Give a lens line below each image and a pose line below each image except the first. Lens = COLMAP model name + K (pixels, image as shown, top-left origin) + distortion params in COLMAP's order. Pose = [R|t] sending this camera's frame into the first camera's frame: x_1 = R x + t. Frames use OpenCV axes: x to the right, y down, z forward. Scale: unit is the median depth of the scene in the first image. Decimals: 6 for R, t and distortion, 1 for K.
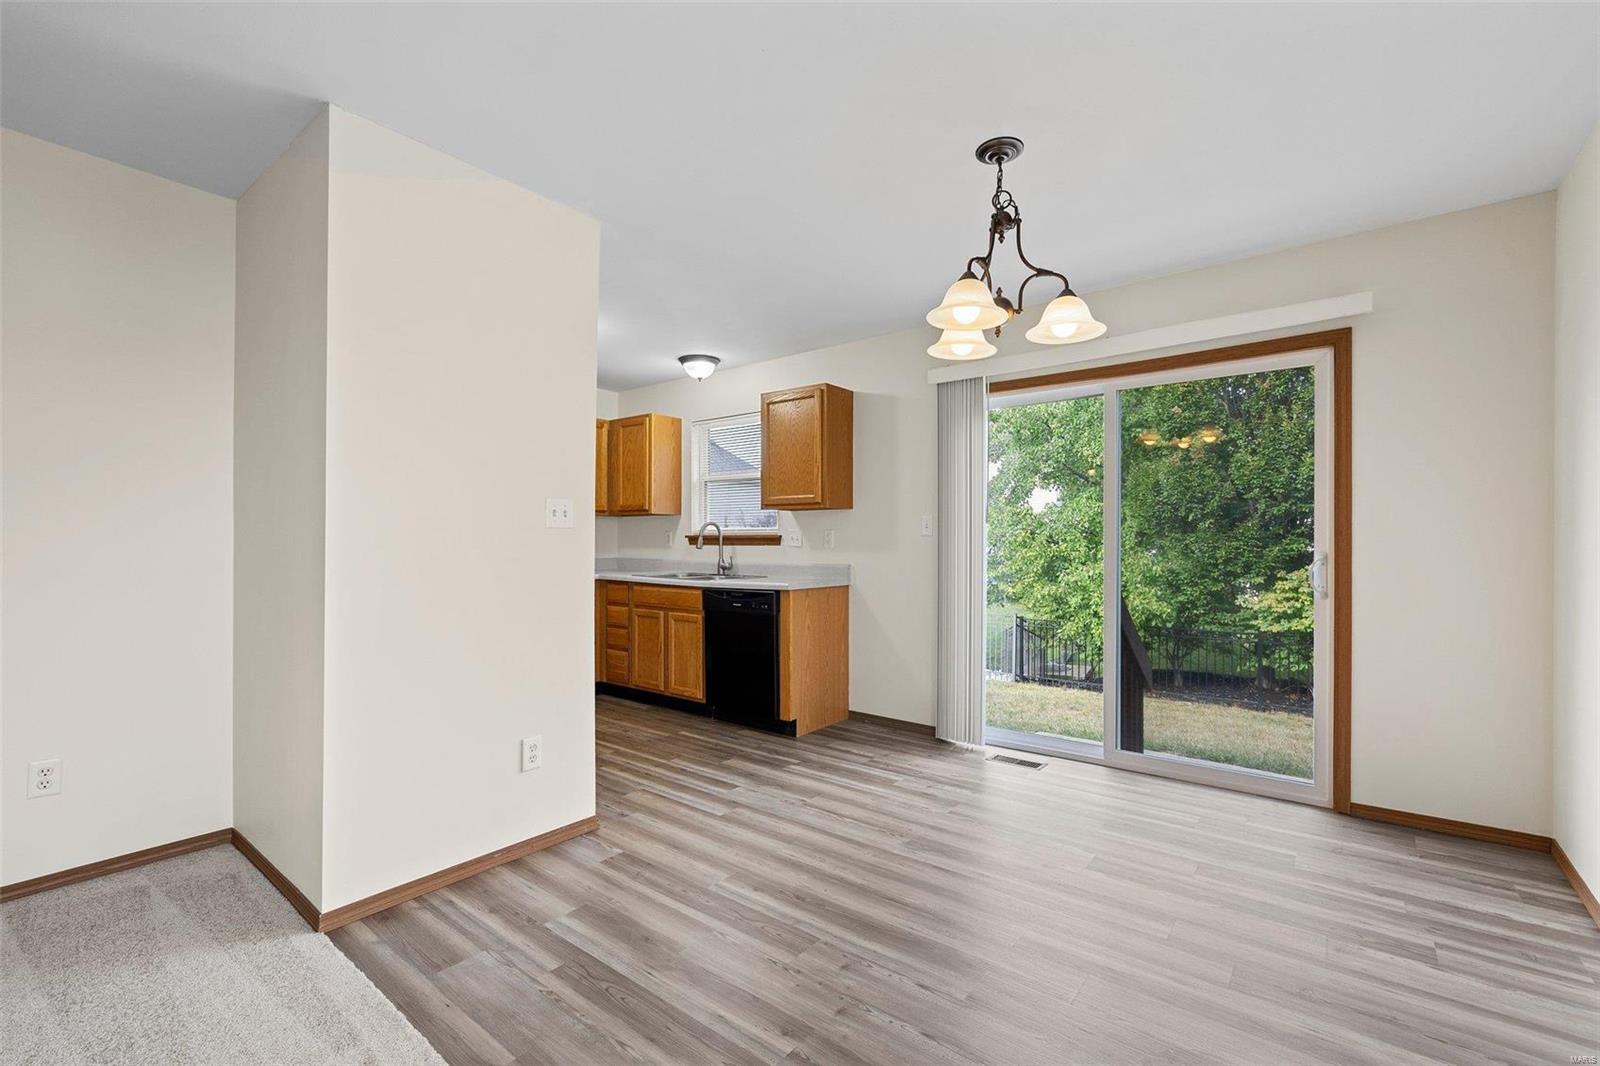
lens RADIAL K [[687.4, 0, 805.4], [0, 687.4, 543.9], [0, 0, 1]] dist [-0.000793, -0.000005]
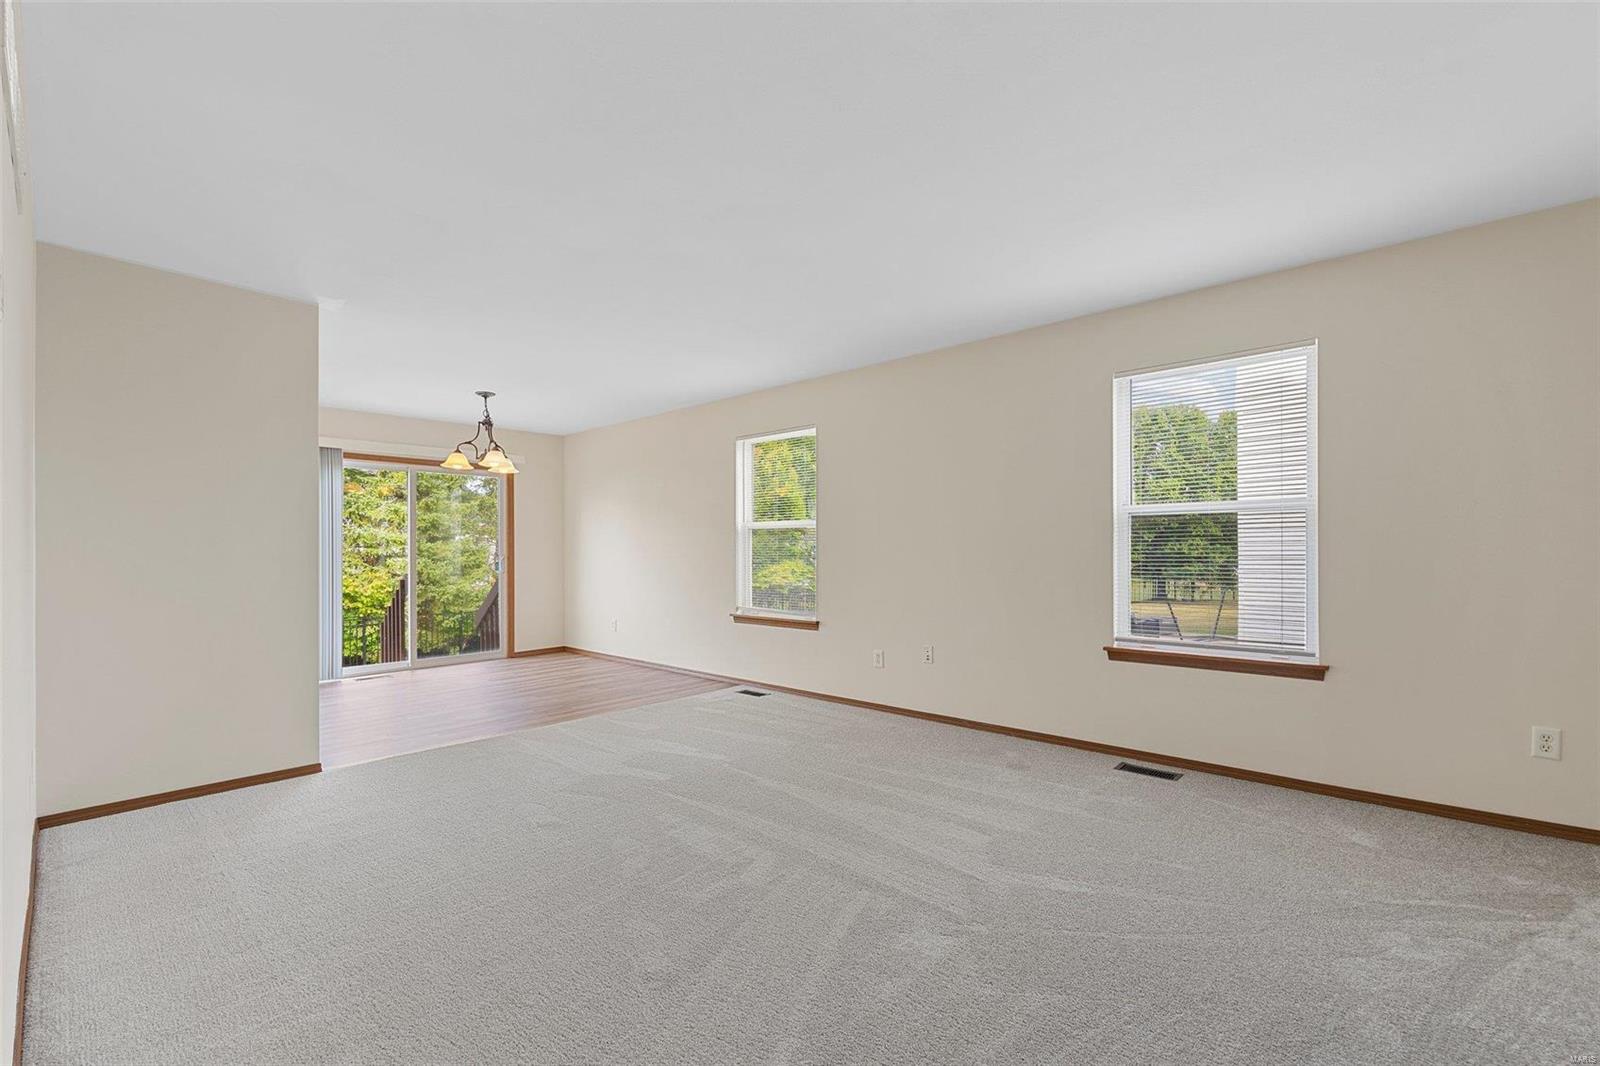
lens RADIAL K [[687.4, 0, 805.4], [0, 687.4, 543.9], [0, 0, 1]] dist [-0.000793, -0.000005]
pose [[0.077583, 0.004718, 0.996975, -1.068065], [0.007515, 0.999958, -0.005317, -0.003027], [-0.996958, 0.007904, 0.077544, -0.176985]]
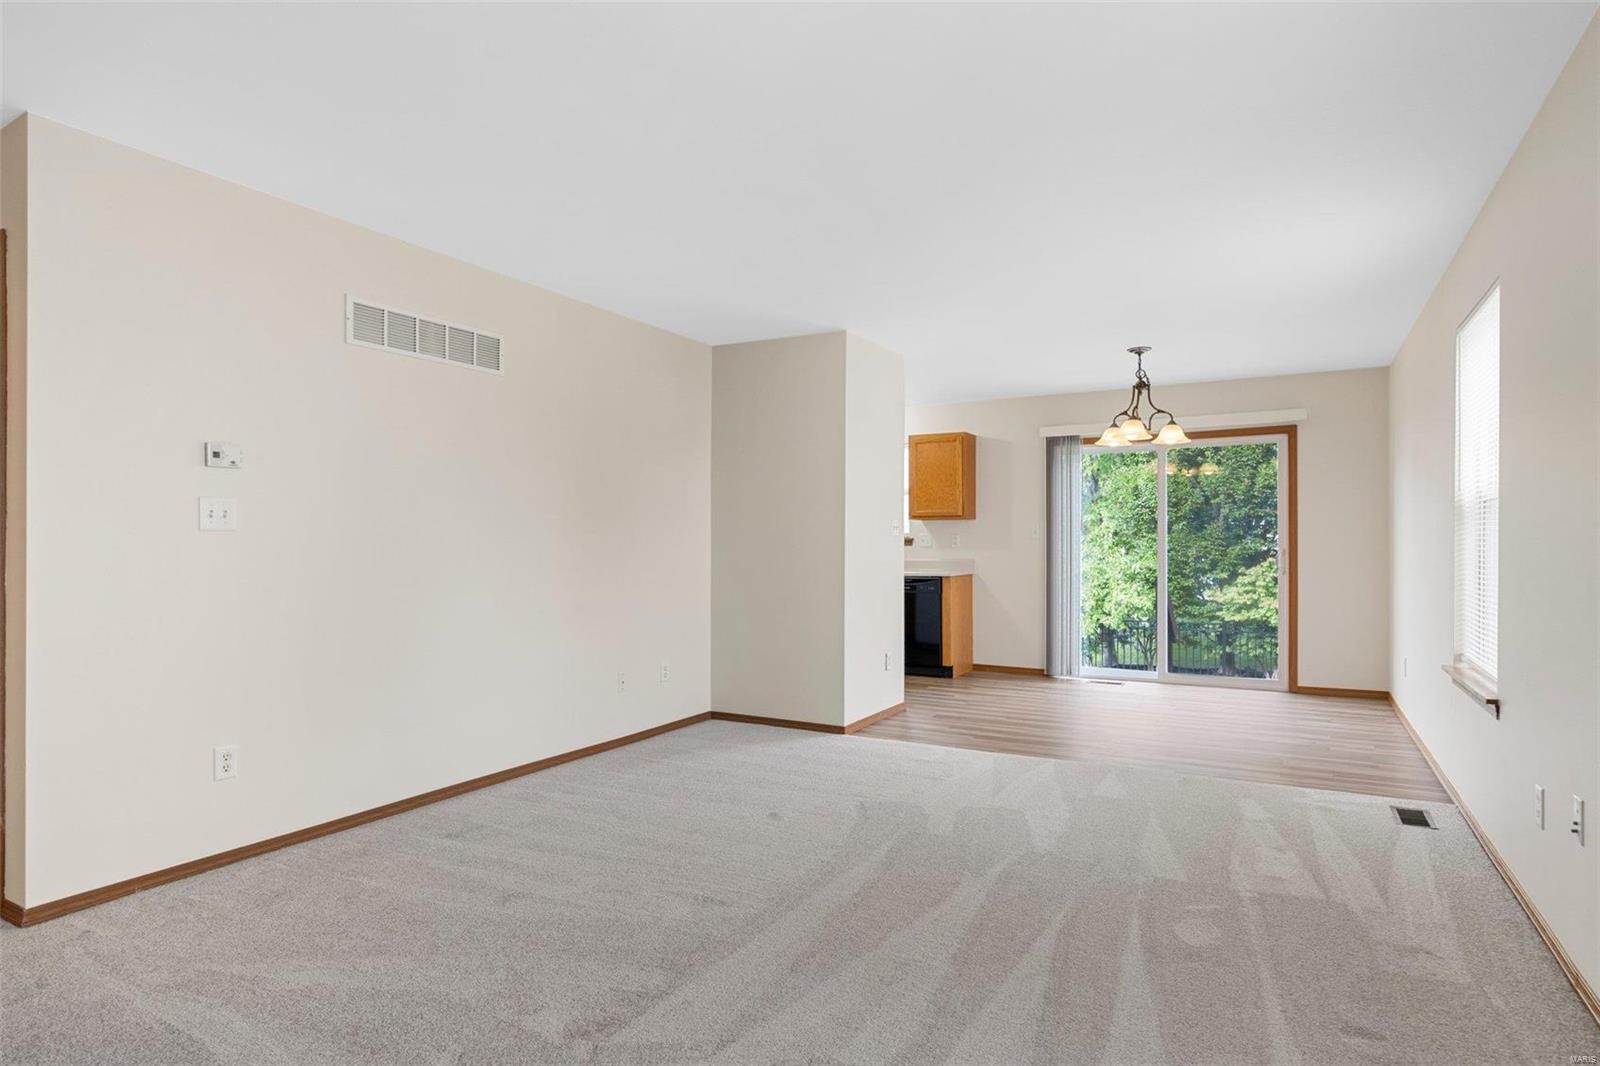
lens RADIAL K [[881.7, 0, 809.6], [0, 881.7, 540.8], [0, 0, 1]] dist [0.016045, 0.000067]
pose [[0.985825, -0.002343, 0.167763, -0.560437], [0.003004, 0.999989, -0.003687, -0.002287], [-0.167752, 0.004139, 0.985821, -0.704879]]
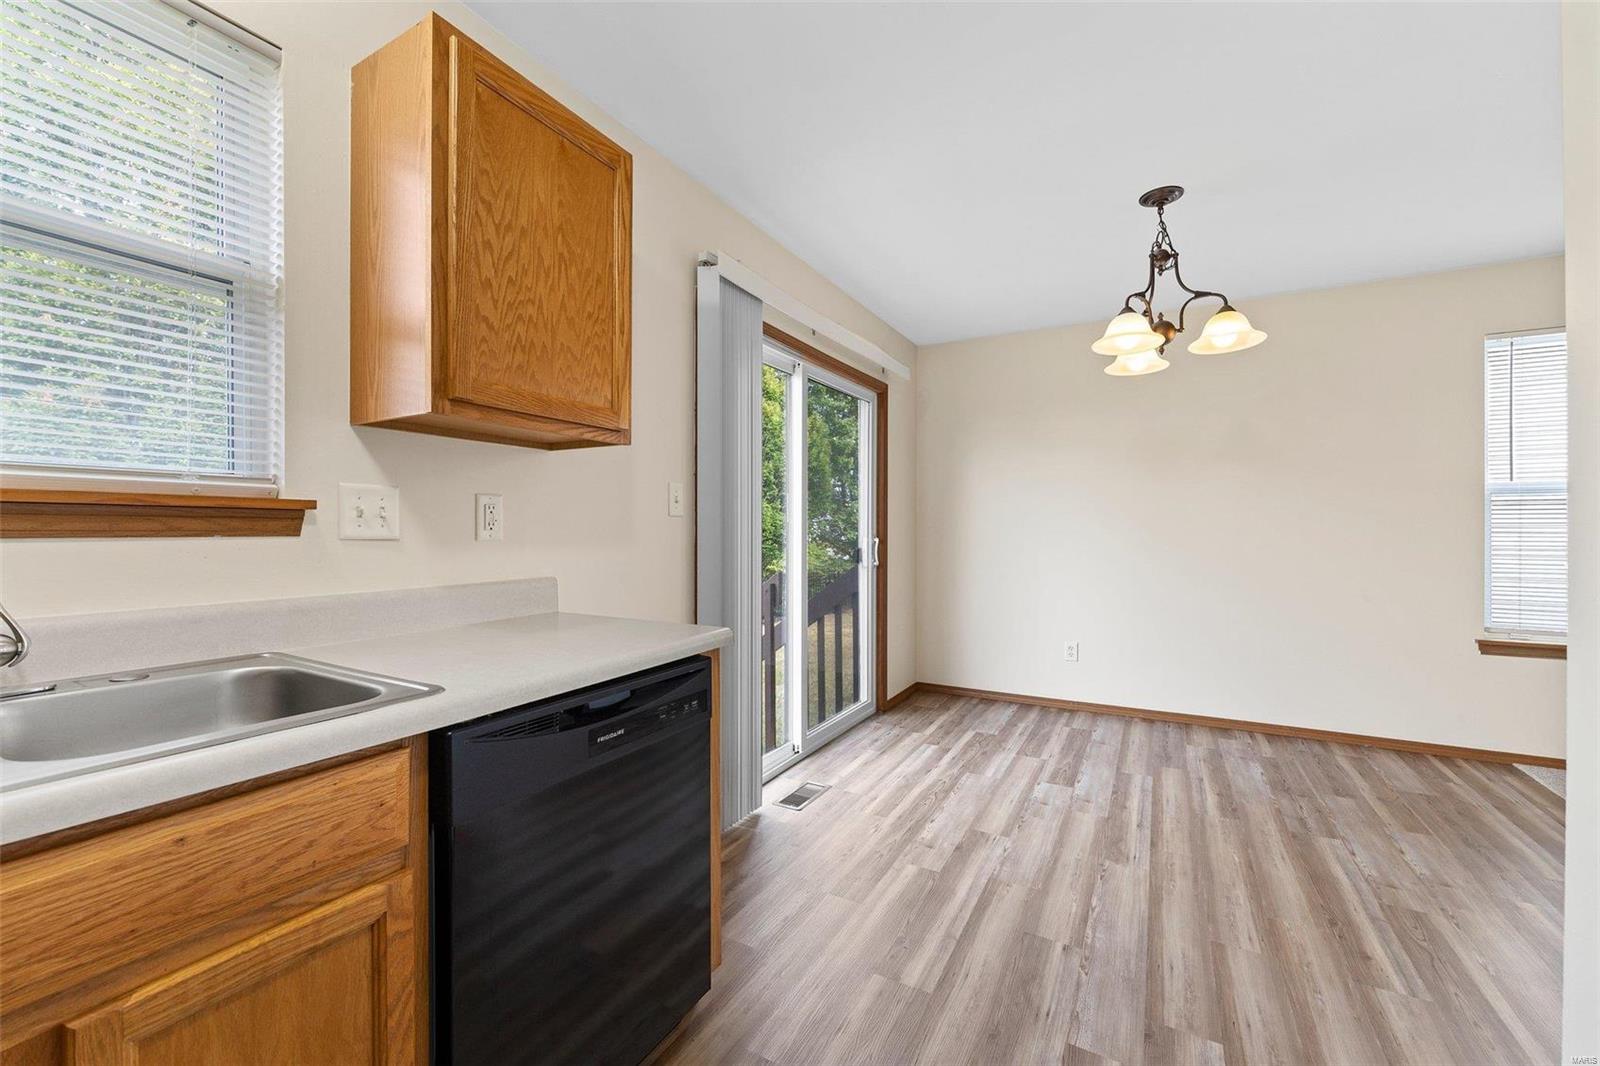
lens RADIAL K [[644.7, 0, 799.8], [0, 644.7, 530.9], [0, 0, 1]] dist [0.000689, 0.000211]
pose [[-0.156747, -0.003830, 0.987631, -0.361940], [0.001410, 0.999991, 0.004102, -0.001143], [-0.987638, 0.002035, -0.156740, 0.900068]]
